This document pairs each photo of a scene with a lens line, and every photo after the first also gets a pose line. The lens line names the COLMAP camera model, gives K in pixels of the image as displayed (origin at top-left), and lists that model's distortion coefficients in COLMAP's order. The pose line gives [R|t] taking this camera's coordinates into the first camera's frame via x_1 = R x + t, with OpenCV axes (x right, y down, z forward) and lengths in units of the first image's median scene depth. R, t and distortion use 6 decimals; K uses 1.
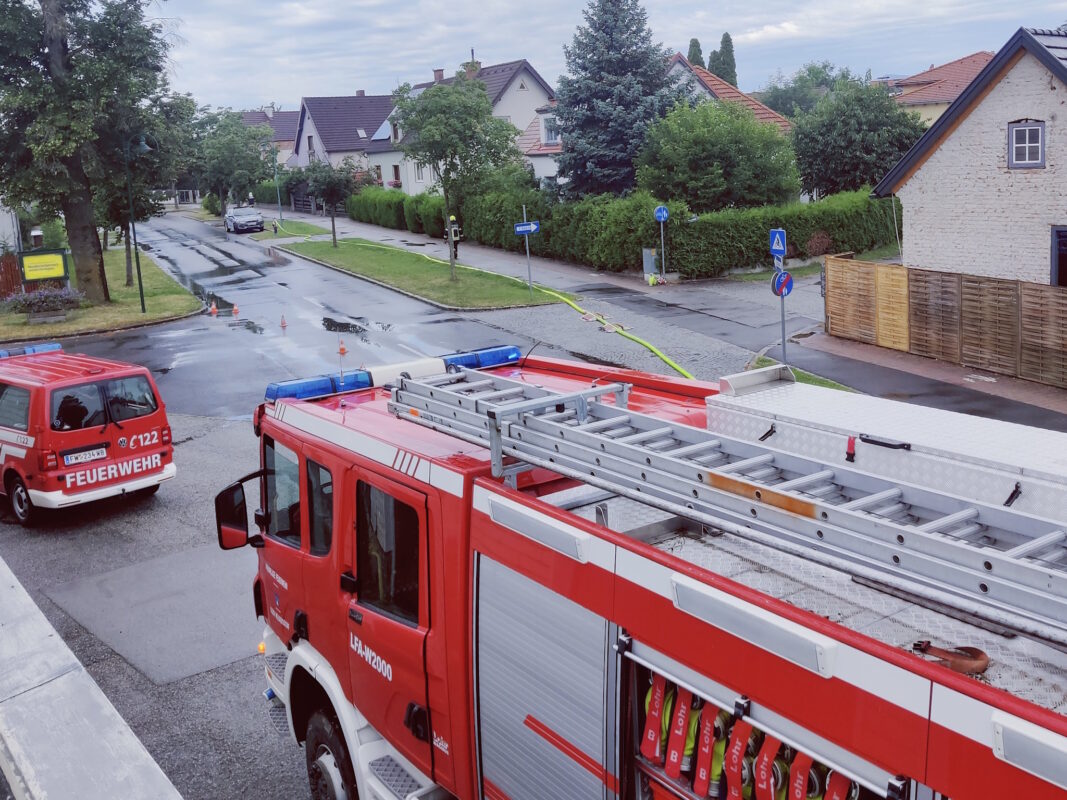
lens RADIAL K [[1164.9, 0, 533.5], [0, 1164.9, 400.0], [0, 0, 1]] dist [0.098031, -0.290484]
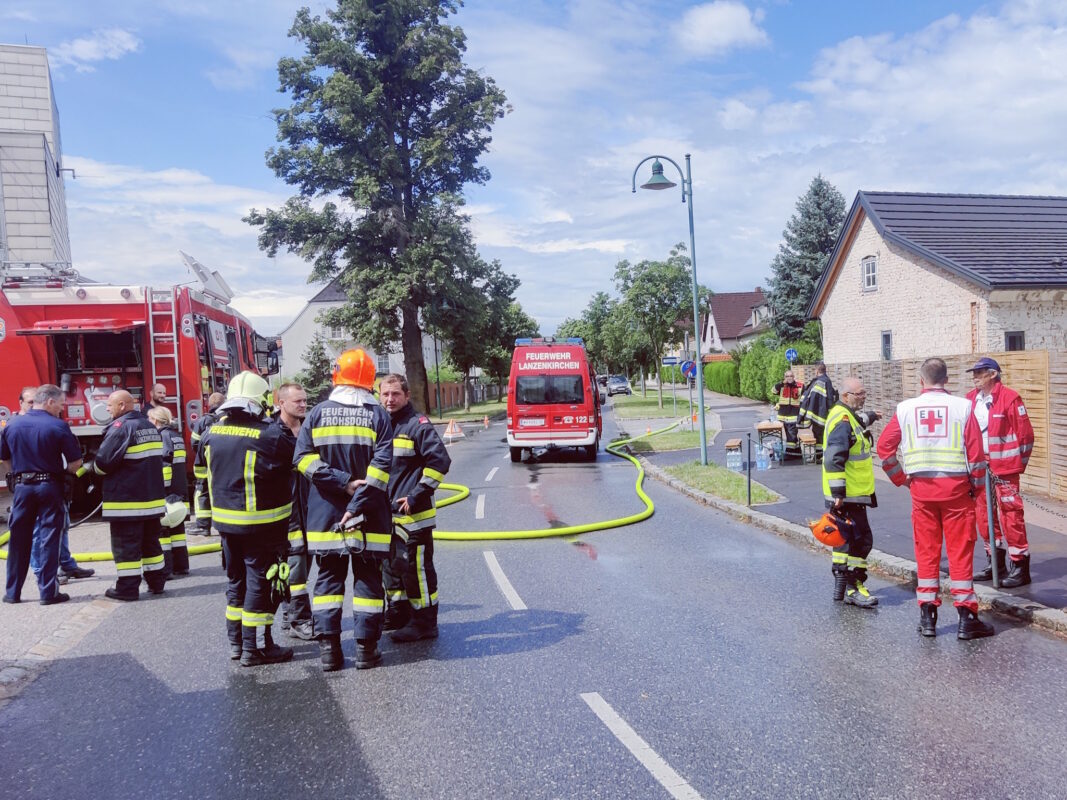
lens RADIAL K [[1164.9, 0, 533.5], [0, 1164.9, 400.0], [0, 0, 1]] dist [0.098031, -0.290484]
pose [[0.910158, 0.020891, -0.413733, 0.345996], [-0.091987, 0.983986, -0.152674, 0.091648], [0.403918, 0.177016, 0.897505, -0.188058]]
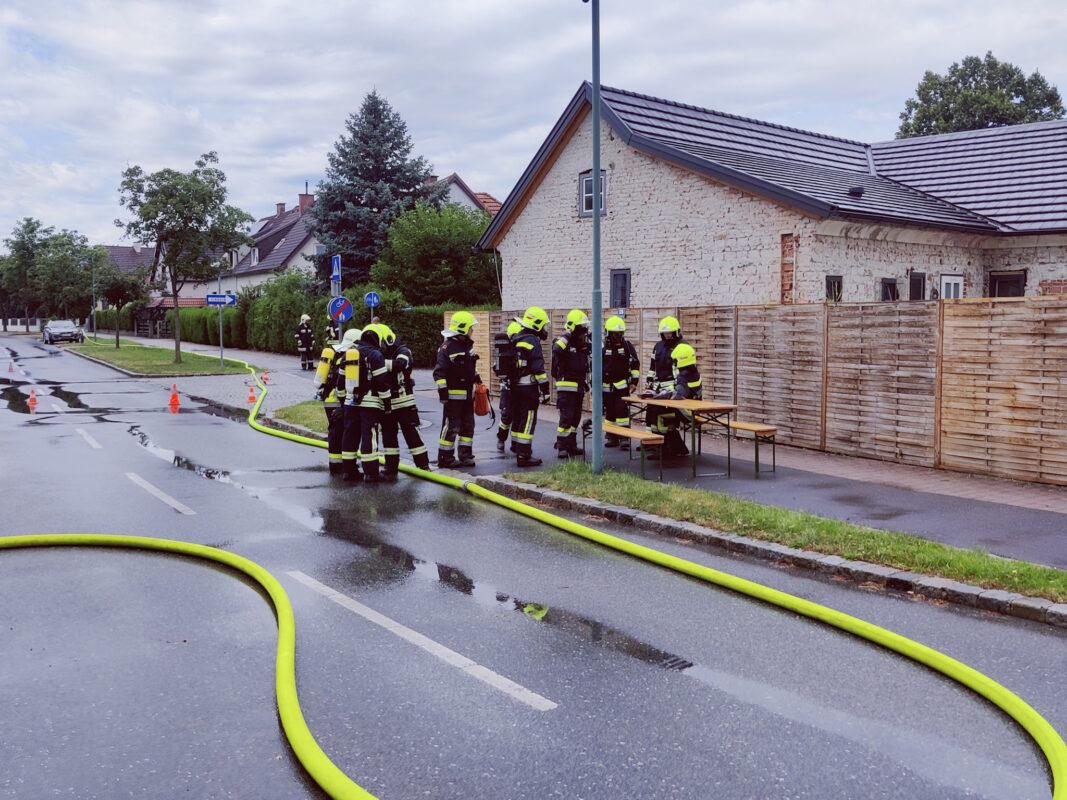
lens RADIAL K [[1164.9, 0, 533.5], [0, 1164.9, 400.0], [0, 0, 1]] dist [0.098031, -0.290484]
pose [[0.996511, 0.046099, 0.069573, 0.167883], [-0.035597, 0.988750, -0.145280, 0.062150], [-0.075488, 0.142297, 0.986941, 0.008337]]
